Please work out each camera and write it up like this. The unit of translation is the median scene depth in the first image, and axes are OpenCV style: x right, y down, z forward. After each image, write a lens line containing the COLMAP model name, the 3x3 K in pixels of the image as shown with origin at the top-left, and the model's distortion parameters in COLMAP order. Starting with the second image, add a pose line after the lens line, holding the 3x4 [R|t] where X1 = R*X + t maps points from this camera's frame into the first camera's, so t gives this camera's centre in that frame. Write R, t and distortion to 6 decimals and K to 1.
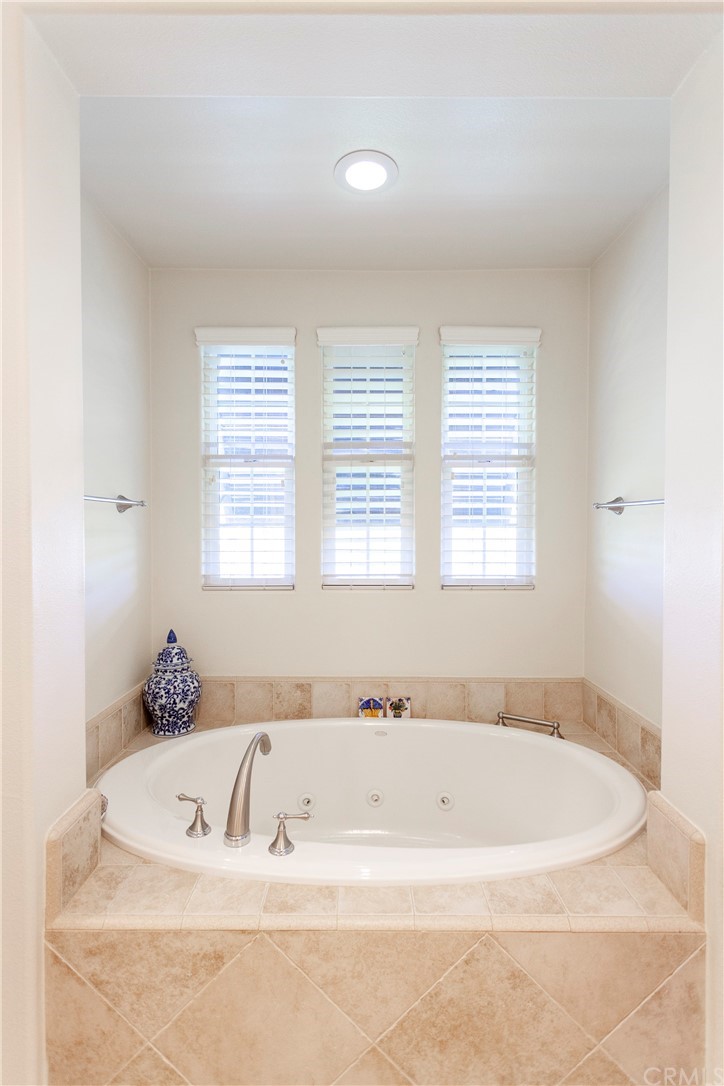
lens RADIAL K [[574.7, 0, 360.7], [0, 574.7, 535.2], [0, 0, 1]] dist [0.003197, 0.000410]
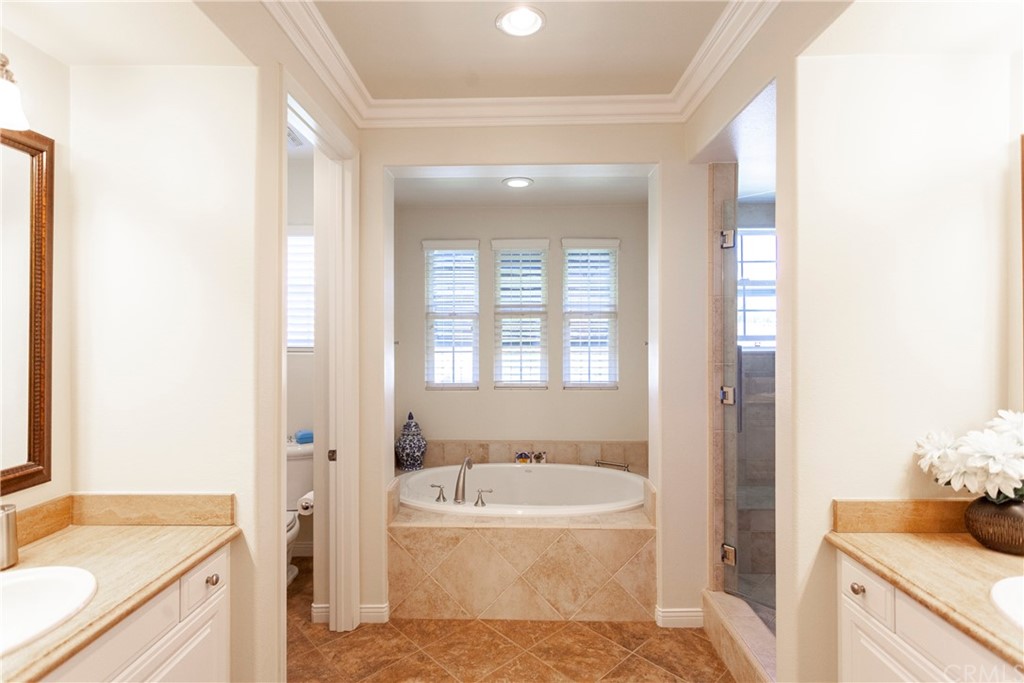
lens RADIAL K [[541.9, 0, 508.8], [0, 541.9, 343.2], [0, 0, 1]] dist [0.003197, 0.000410]
pose [[0.999705, -0.003194, -0.024093, 0.017066], [0.003405, 0.999956, 0.008741, -0.064899], [0.024064, -0.008821, 0.999671, -0.687422]]
